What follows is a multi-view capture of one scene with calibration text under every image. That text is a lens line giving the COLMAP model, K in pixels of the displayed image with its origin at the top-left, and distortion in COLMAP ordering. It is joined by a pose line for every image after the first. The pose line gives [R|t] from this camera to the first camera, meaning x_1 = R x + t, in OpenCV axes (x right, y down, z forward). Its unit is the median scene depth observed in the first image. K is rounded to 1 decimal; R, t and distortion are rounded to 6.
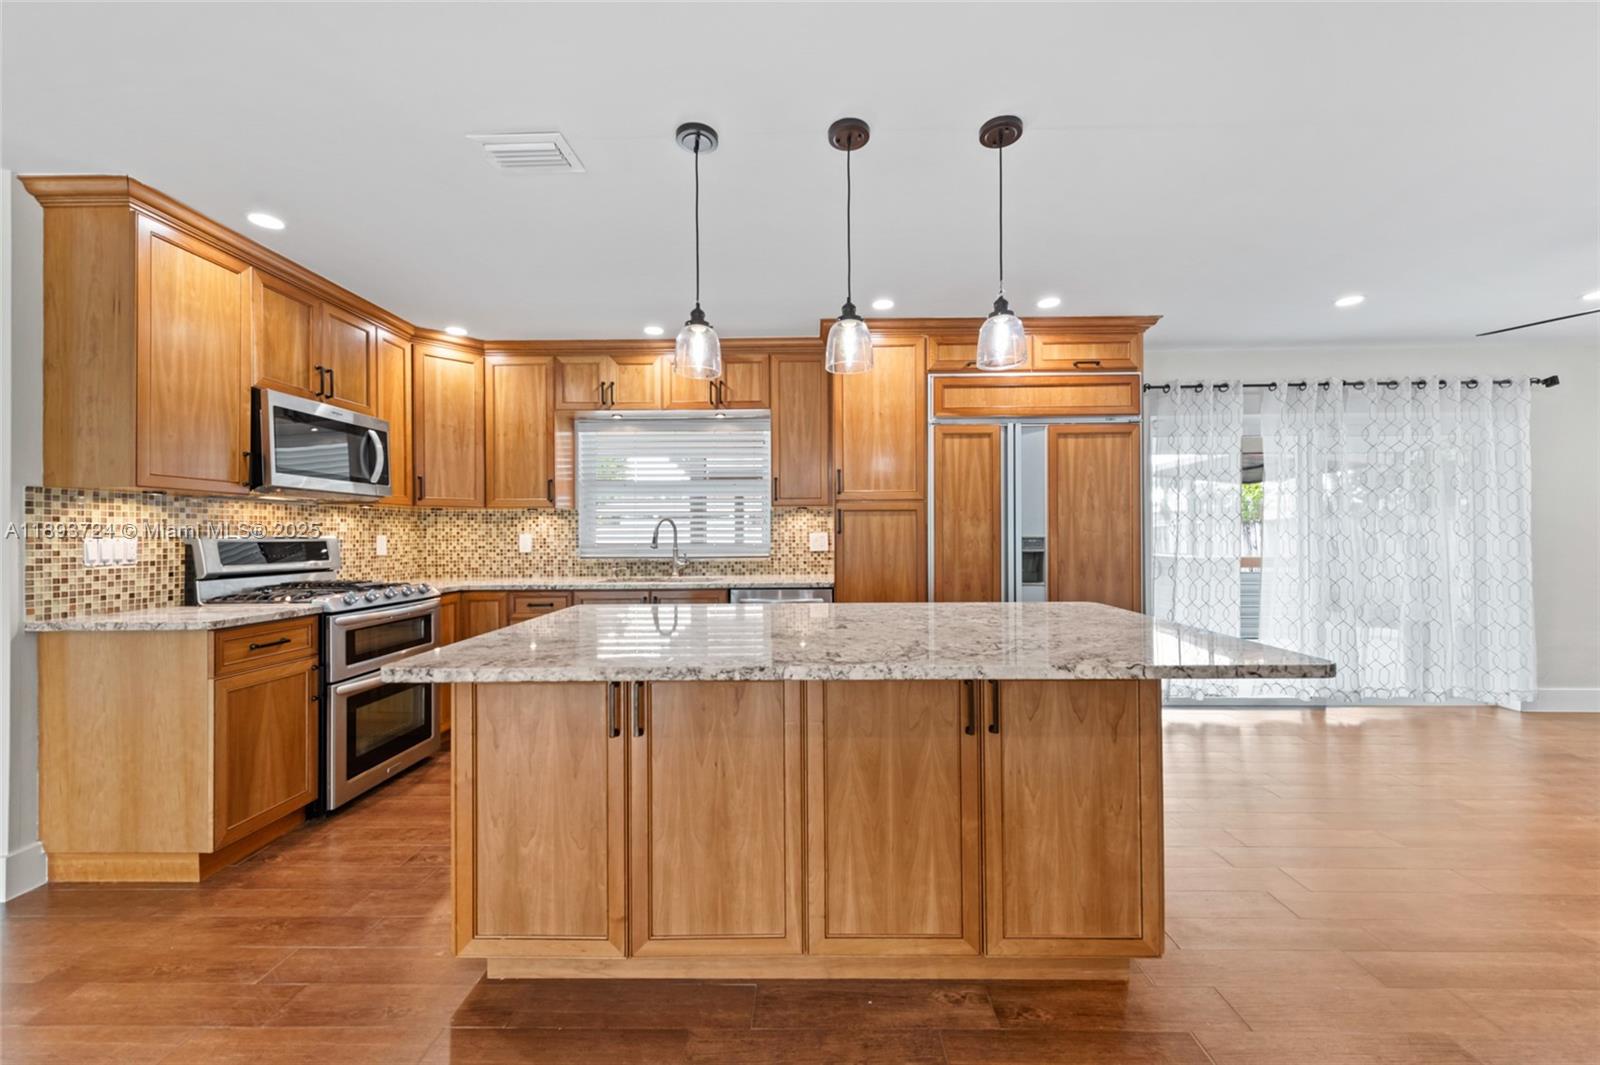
lens RADIAL K [[625.5, 0, 805.9], [0, 625.5, 533.3], [0, 0, 1]] dist [0.014133, -0.004103]
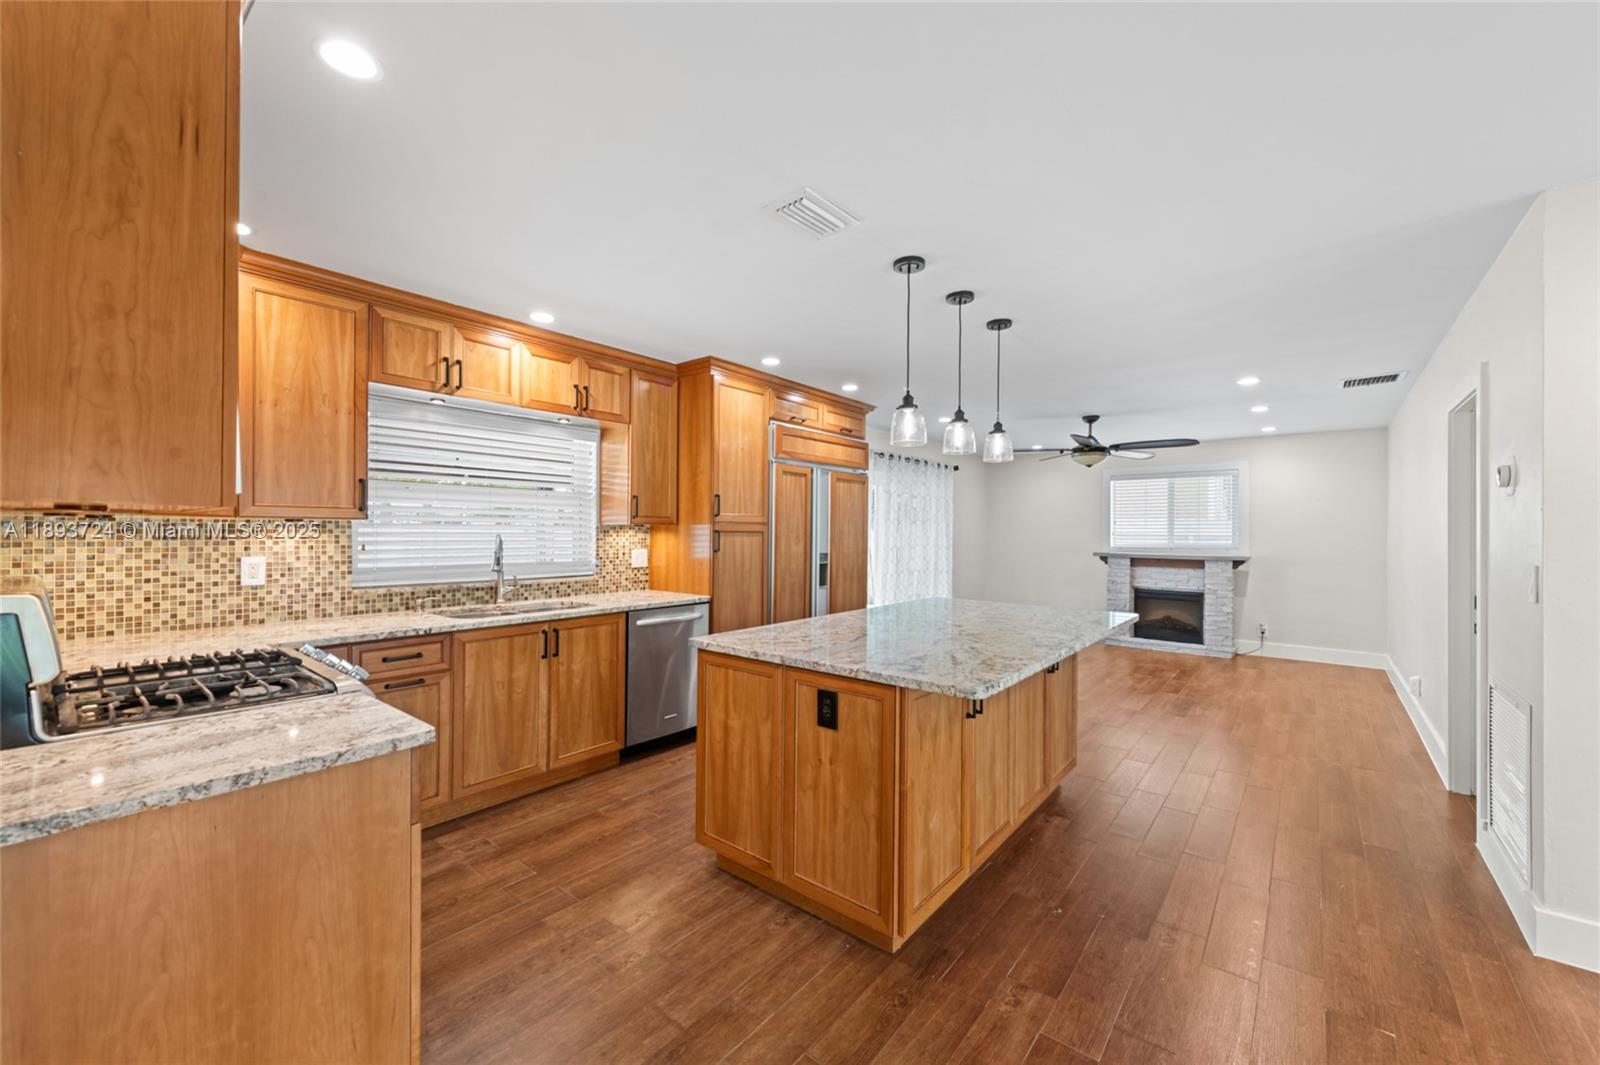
lens RADIAL K [[625.5, 0, 805.9], [0, 625.5, 533.3], [0, 0, 1]] dist [0.014133, -0.004103]
pose [[0.614130, 0.008337, 0.789161, -0.655097], [-0.013351, 0.999911, -0.000174, -0.031912], [-0.789092, -0.010429, 0.614186, 0.176945]]
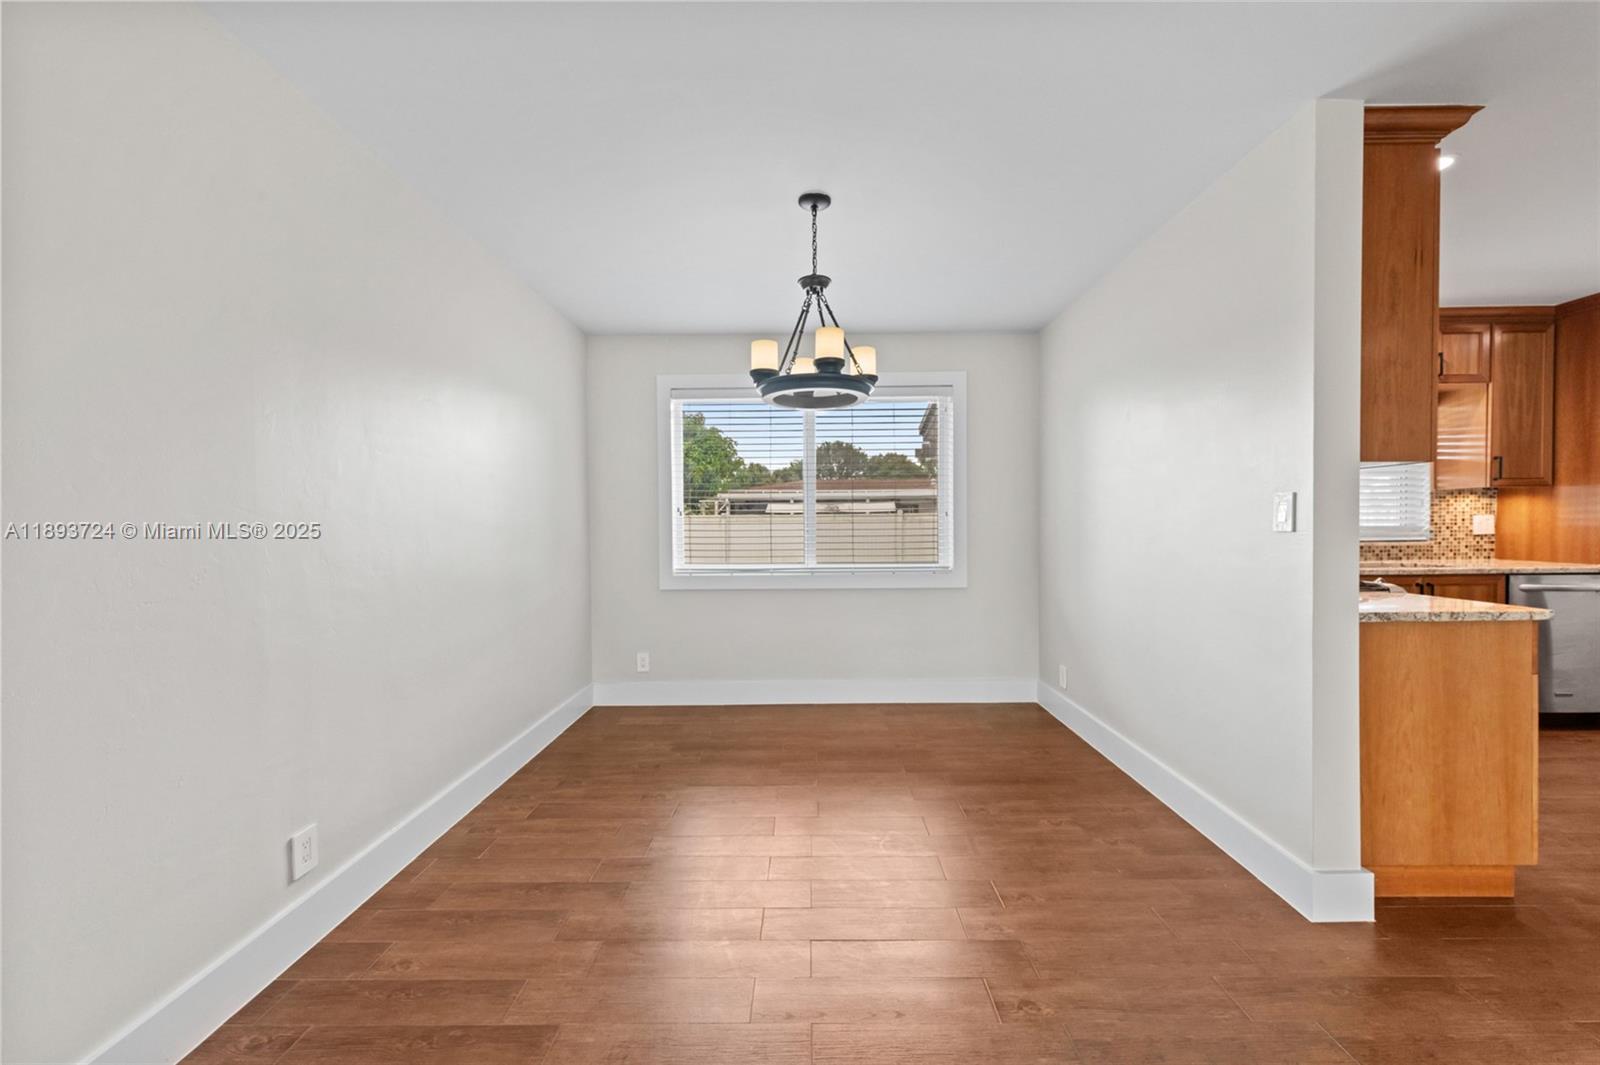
lens RADIAL K [[625.5, 0, 805.9], [0, 625.5, 533.3], [0, 0, 1]] dist [0.014133, -0.004103]
pose [[0.999794, -0.003142, 0.020034, -1.093198], [0.002738, 0.999793, 0.020172, 0.004862], [-0.020093, -0.020113, 0.999596, 0.067648]]
